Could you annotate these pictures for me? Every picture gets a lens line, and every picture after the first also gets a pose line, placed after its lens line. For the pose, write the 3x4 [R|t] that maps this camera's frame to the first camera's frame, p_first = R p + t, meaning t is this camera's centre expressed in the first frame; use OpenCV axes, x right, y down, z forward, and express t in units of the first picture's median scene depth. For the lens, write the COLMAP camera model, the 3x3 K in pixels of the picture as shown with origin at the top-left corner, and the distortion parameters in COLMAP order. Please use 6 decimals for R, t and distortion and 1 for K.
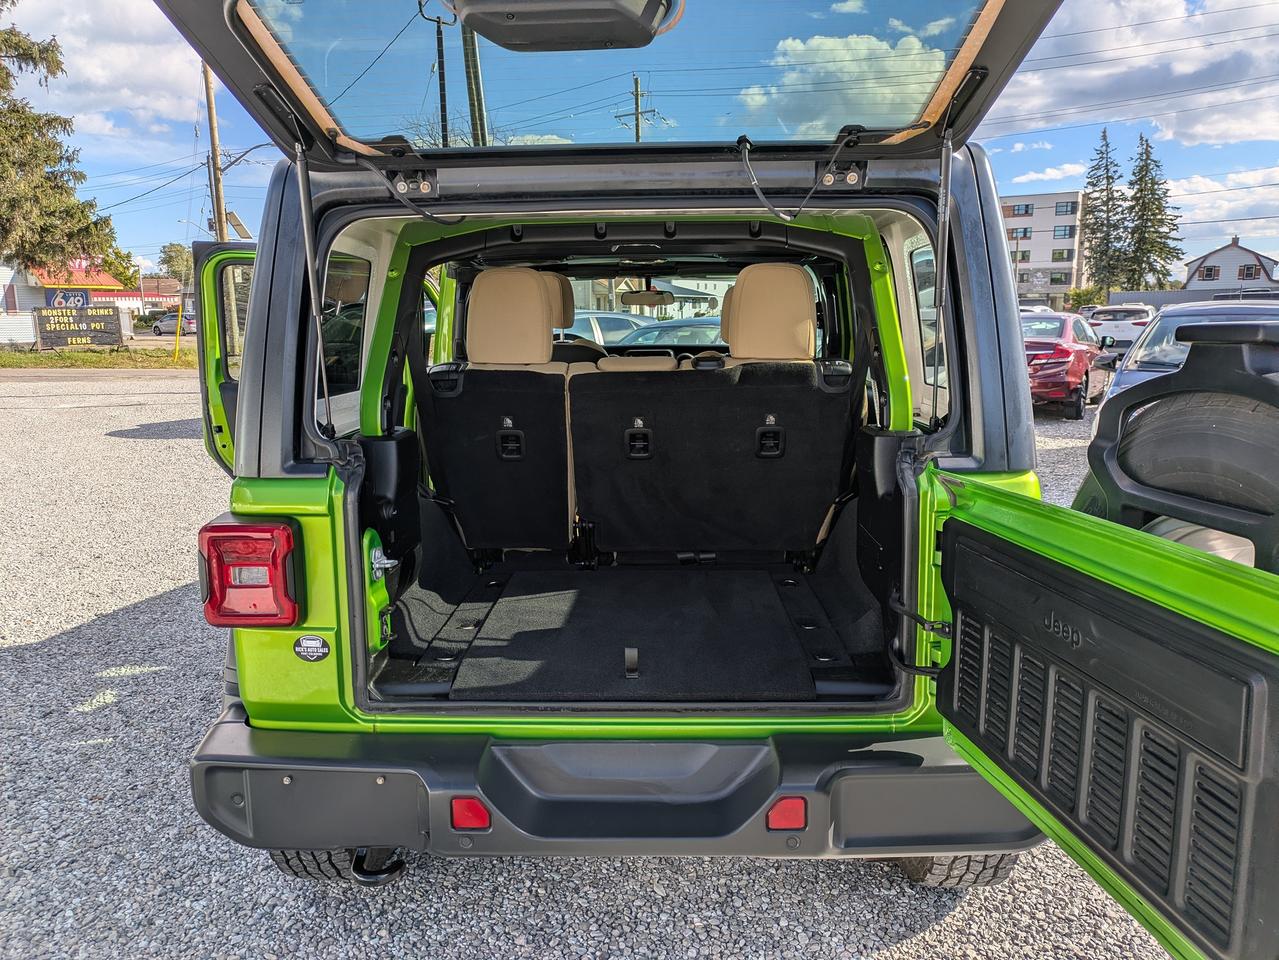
lens RADIAL K [[952.0, 0, 635.8], [0, 952.0, 479.7], [0, 0, 1]] dist [0.005053, 0.006265]
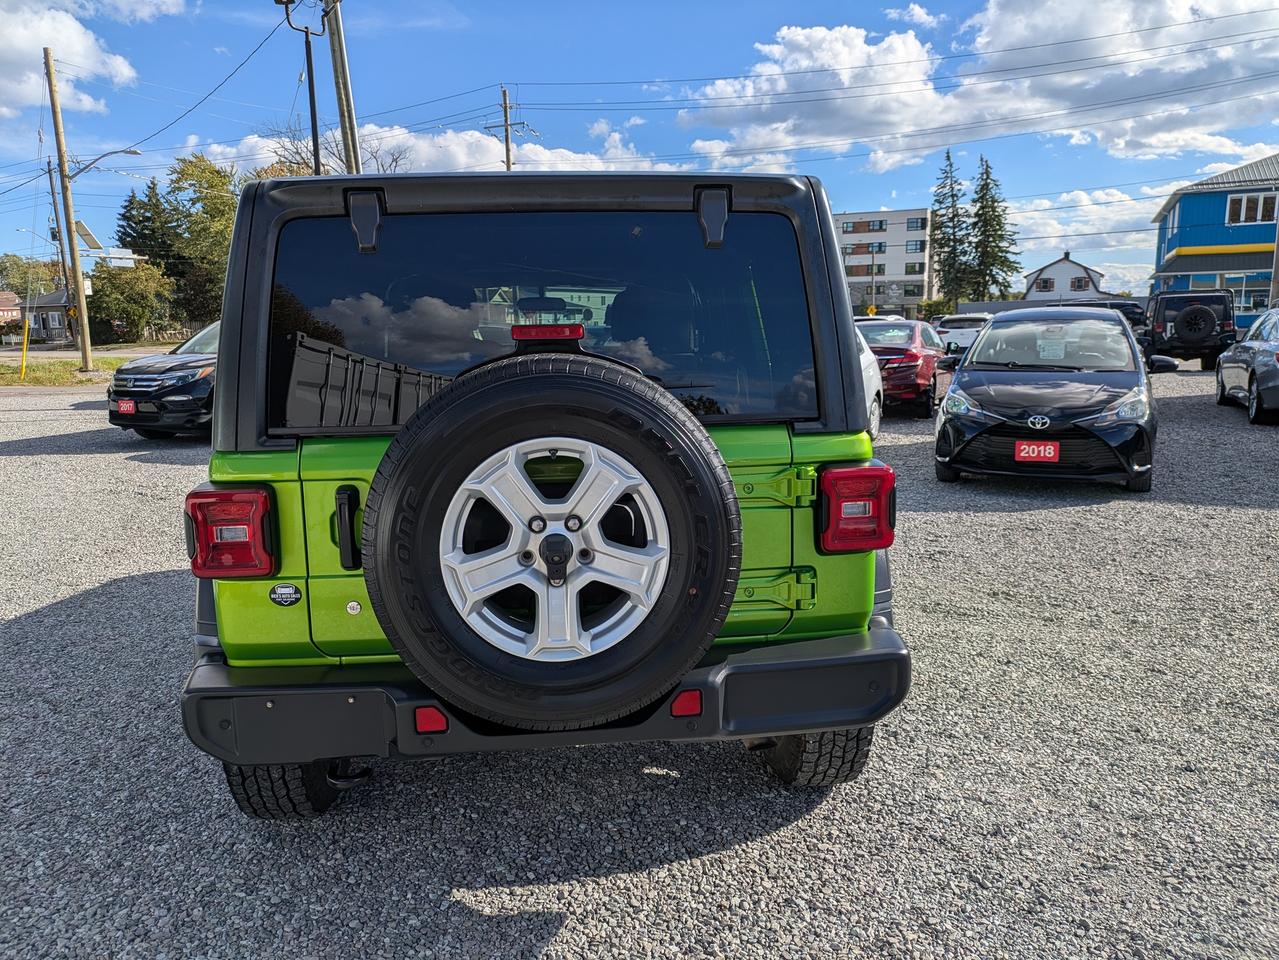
lens RADIAL K [[952.0, 0, 635.8], [0, 952.0, 479.7], [0, 0, 1]] dist [0.005053, 0.006265]
pose [[0.991270, -0.027310, 0.128986, -0.036643], [0.028913, 0.999526, -0.010575, 0.037624], [-0.128636, 0.014212, 0.991590, -0.144327]]
